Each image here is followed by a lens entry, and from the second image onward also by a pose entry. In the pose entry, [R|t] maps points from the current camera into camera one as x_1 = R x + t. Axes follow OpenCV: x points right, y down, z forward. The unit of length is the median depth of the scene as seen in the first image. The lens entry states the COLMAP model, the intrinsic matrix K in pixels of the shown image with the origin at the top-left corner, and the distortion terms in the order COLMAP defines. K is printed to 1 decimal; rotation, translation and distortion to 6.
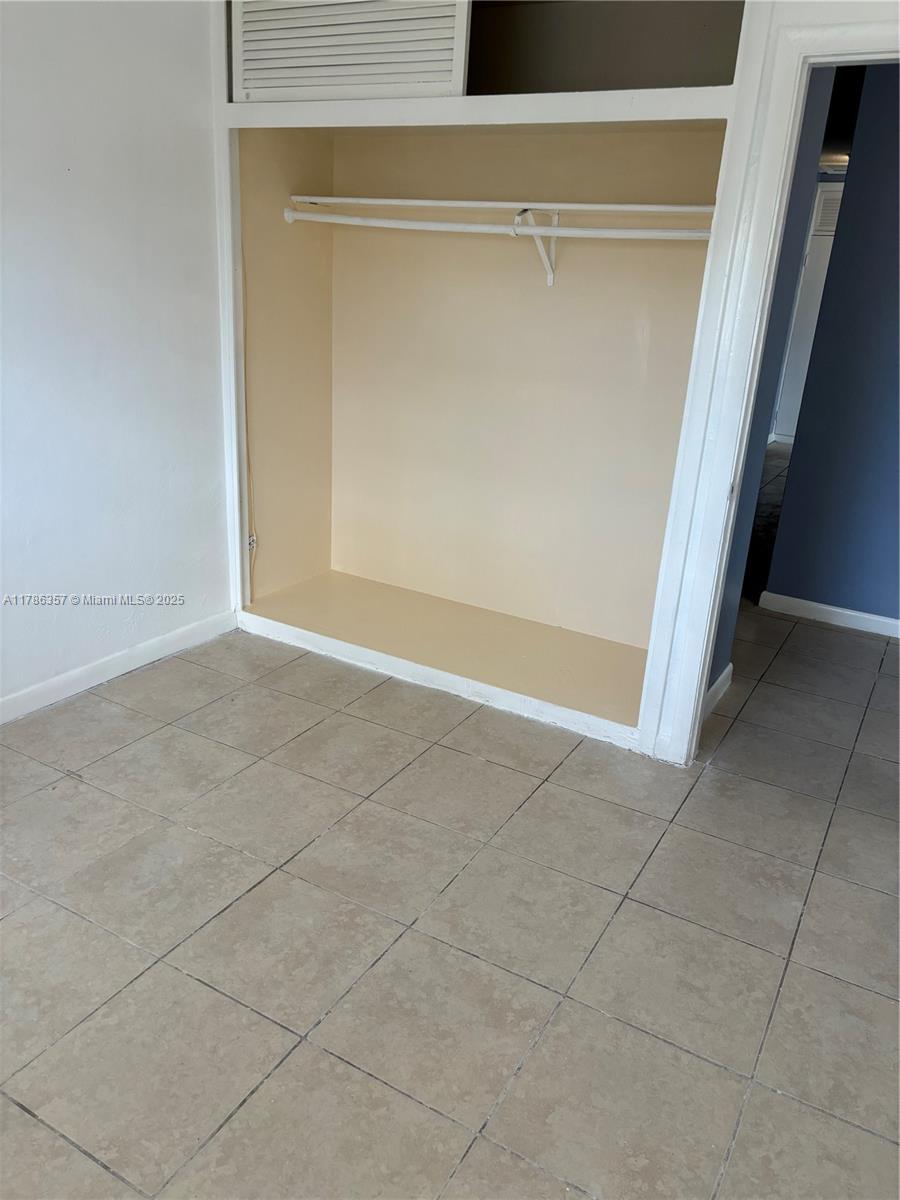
lens RADIAL K [[908.8, 0, 444.2], [0, 908.8, 598.3], [0, 0, 1]] dist [0.052411, -0.055465]
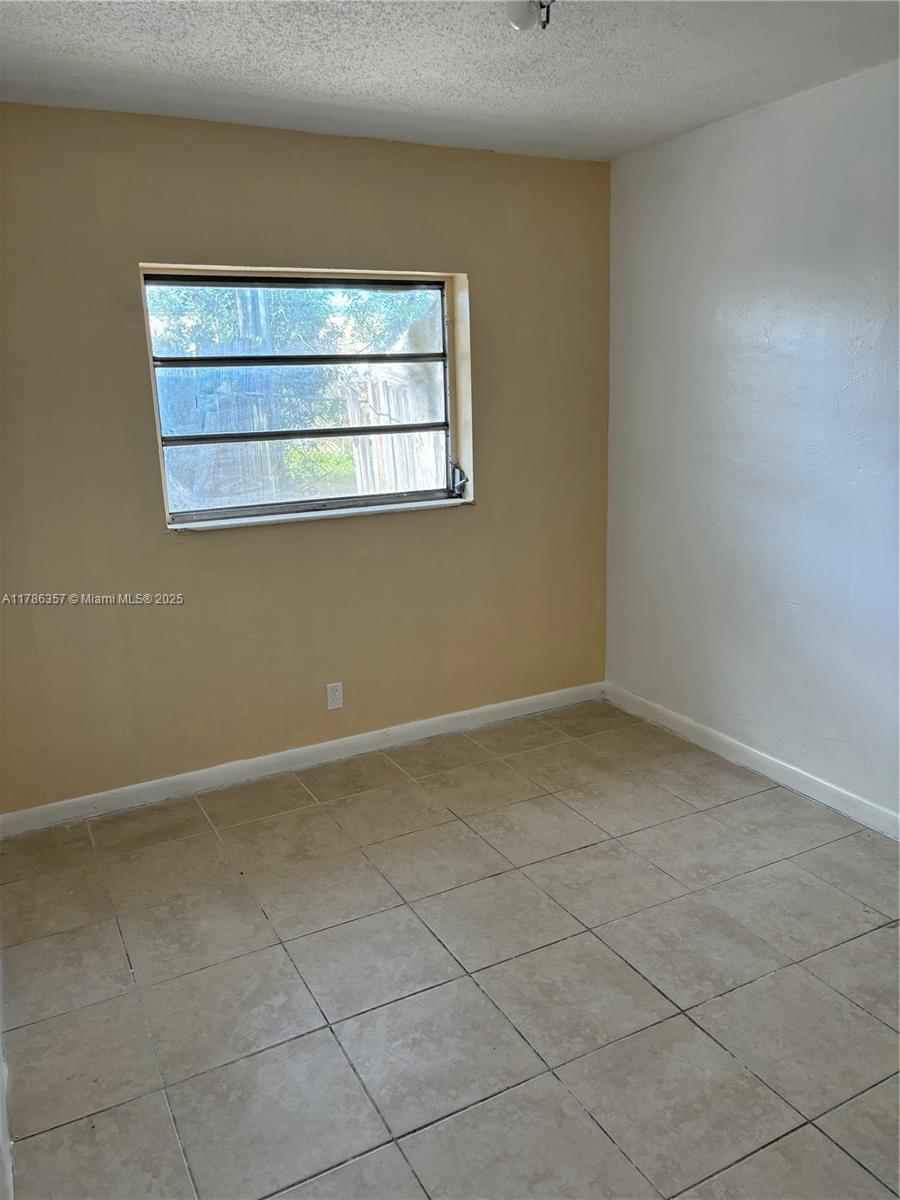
lens RADIAL K [[908.8, 0, 445.8], [0, 908.8, 598.9], [0, 0, 1]] dist [0.052411, -0.055465]
pose [[-0.532663, 0.161278, -0.830819, 0.783840], [-0.291738, 0.886518, 0.359132, -0.420213], [0.794455, 0.433677, -0.425164, 1.156888]]
